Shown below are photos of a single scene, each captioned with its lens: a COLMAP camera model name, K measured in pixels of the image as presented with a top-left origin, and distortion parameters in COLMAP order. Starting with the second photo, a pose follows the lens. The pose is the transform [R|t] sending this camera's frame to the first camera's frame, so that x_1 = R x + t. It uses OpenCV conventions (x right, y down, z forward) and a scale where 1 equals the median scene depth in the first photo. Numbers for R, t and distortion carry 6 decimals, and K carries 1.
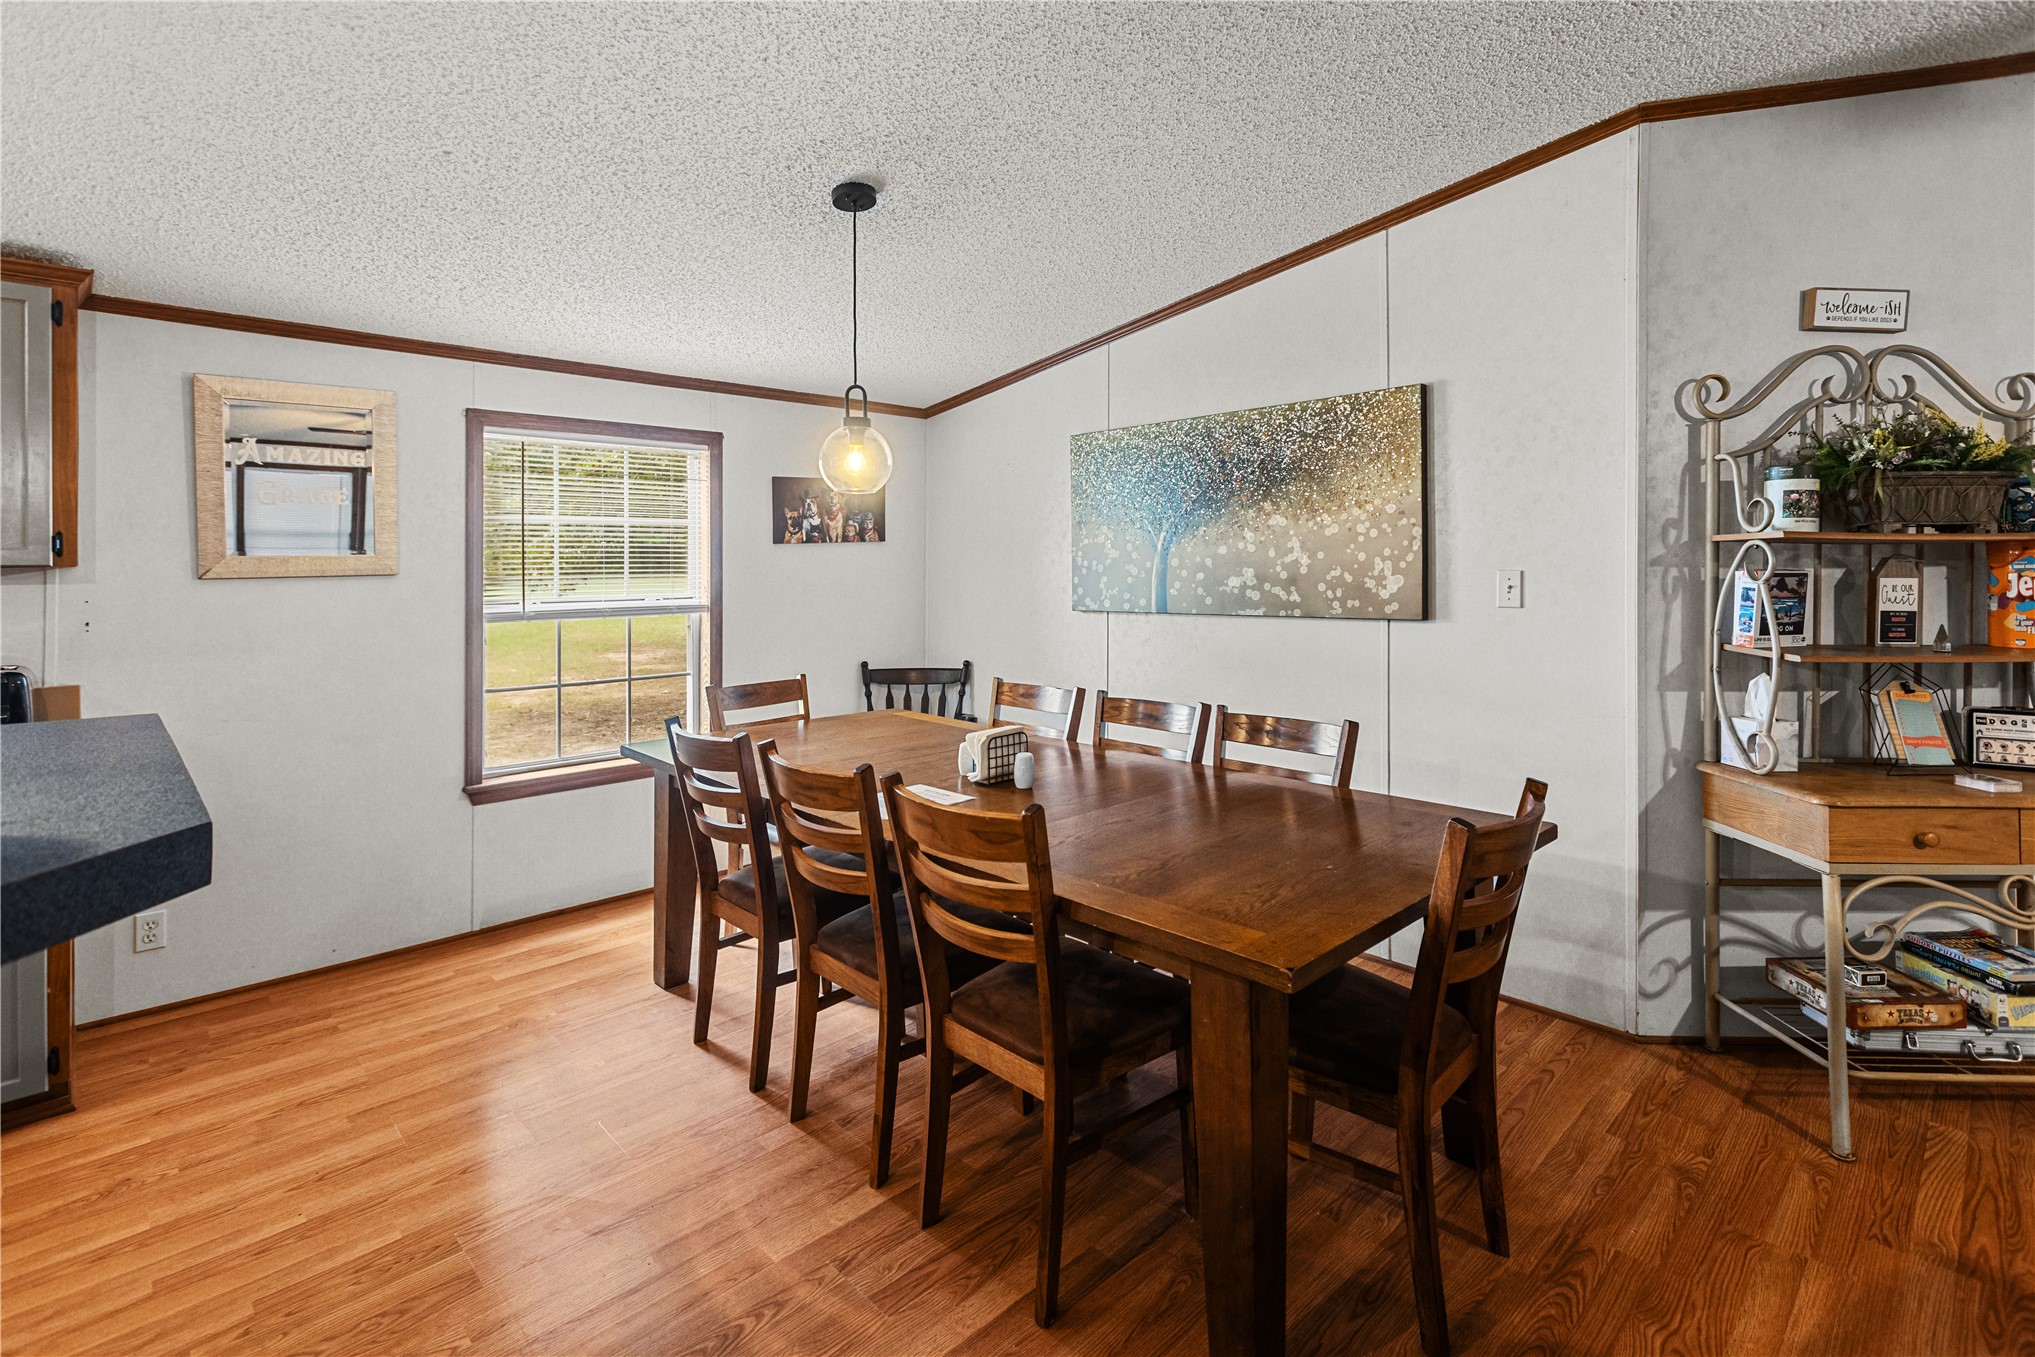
lens RADIAL K [[927.0, 0, 1011.0], [0, 927.0, 566.9], [0, 0, 1]] dist [0.003229, 0.000649]
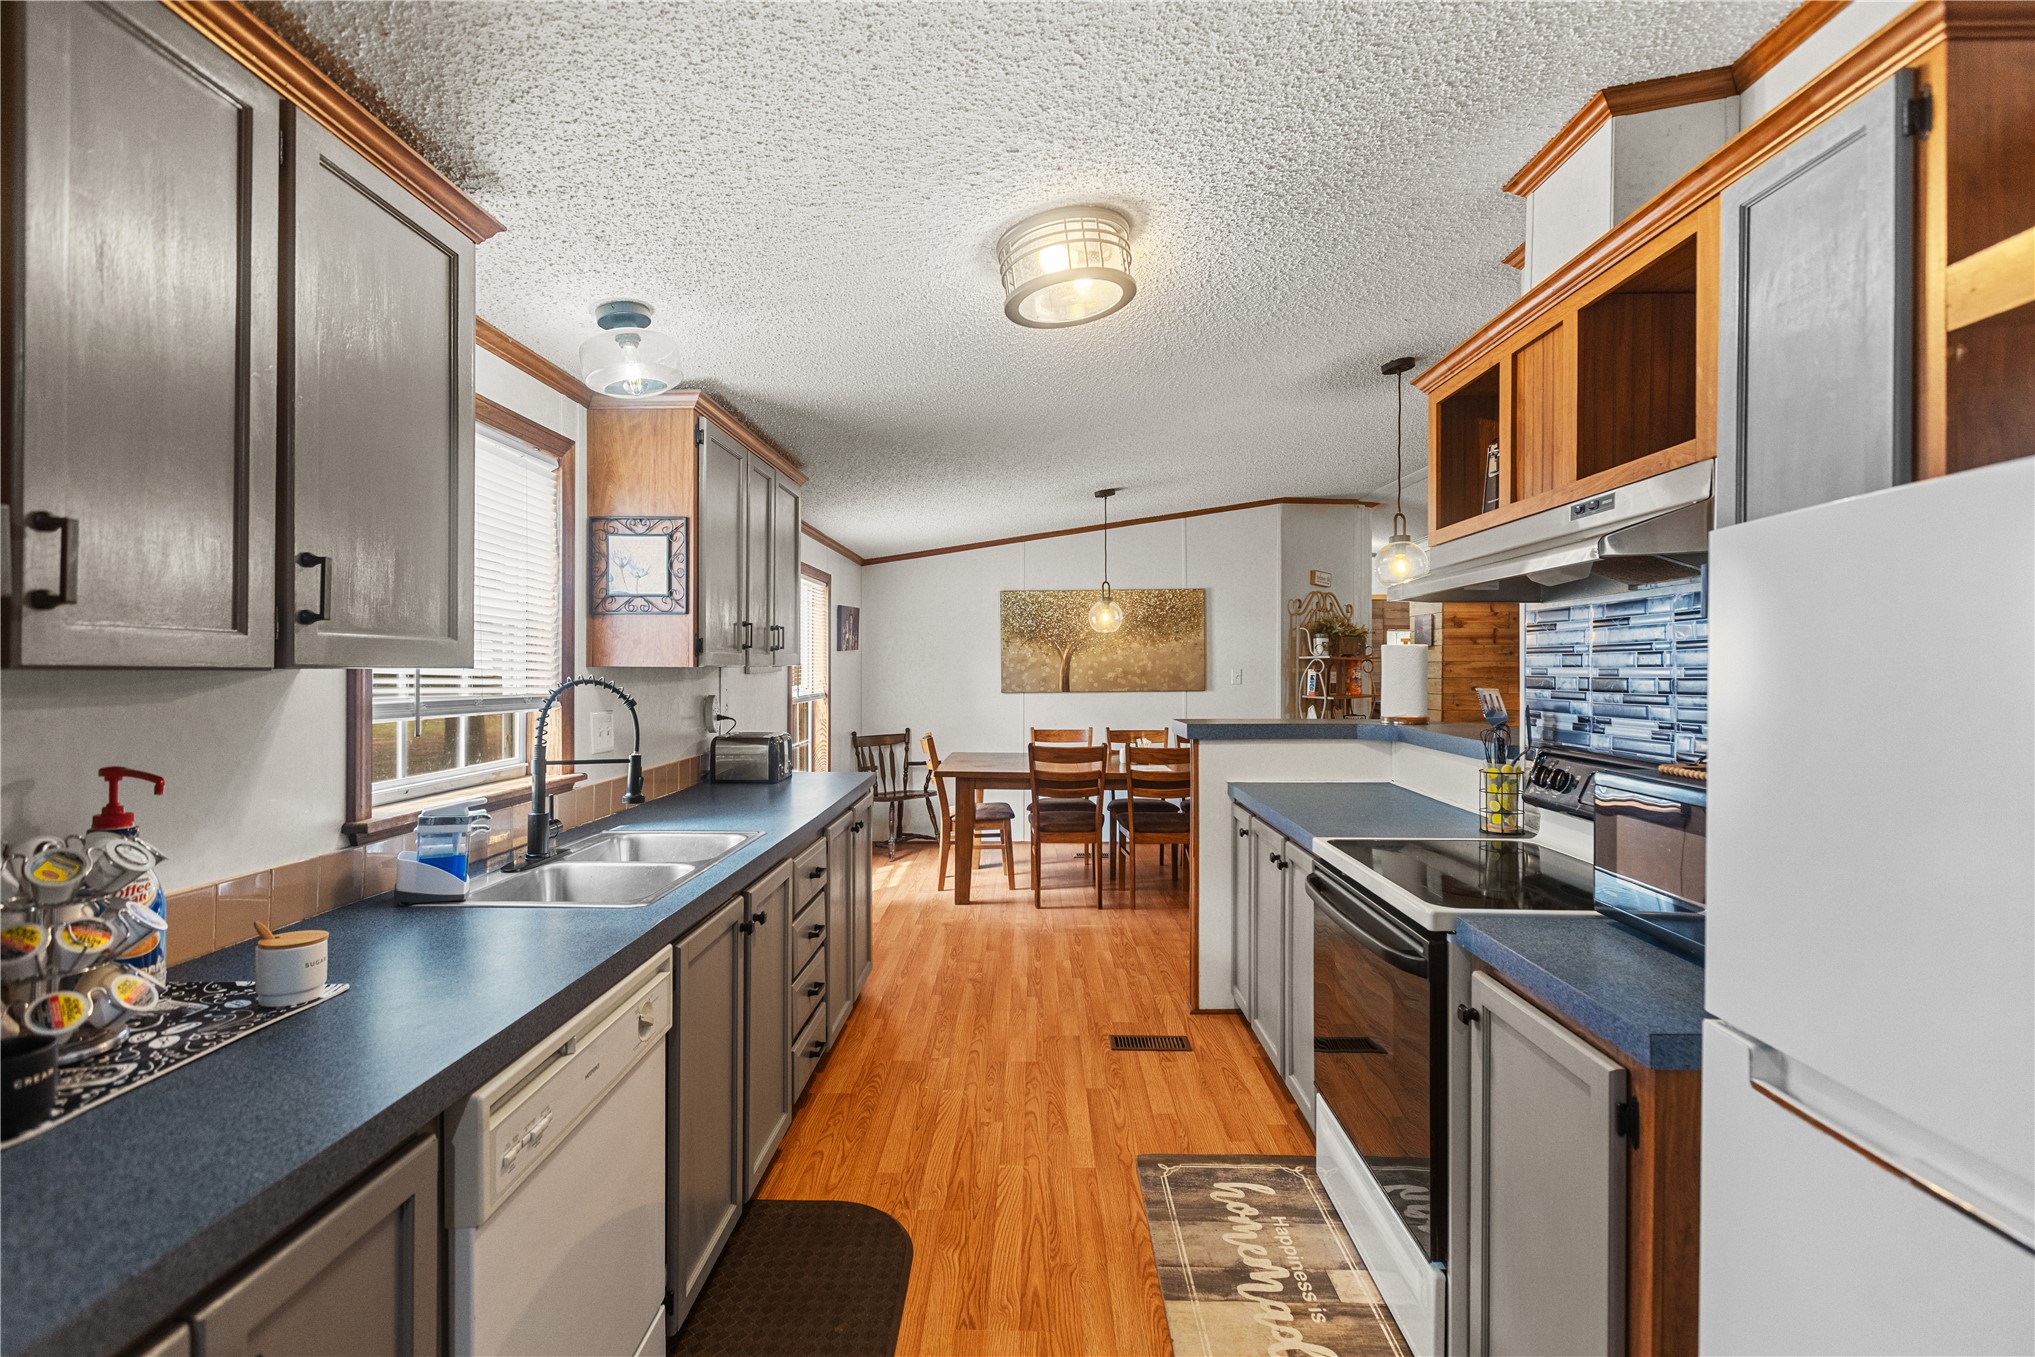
lens RADIAL K [[927.0, 0, 1004.4], [0, 927.0, 676.5], [0, 0, 1]] dist [0.003229, 0.000649]
pose [[0.709487, -0.005300, 0.704699, -1.448654], [-0.004076, 0.999924, 0.011623, -0.002840], [-0.704707, -0.011119, 0.709411, -0.274703]]
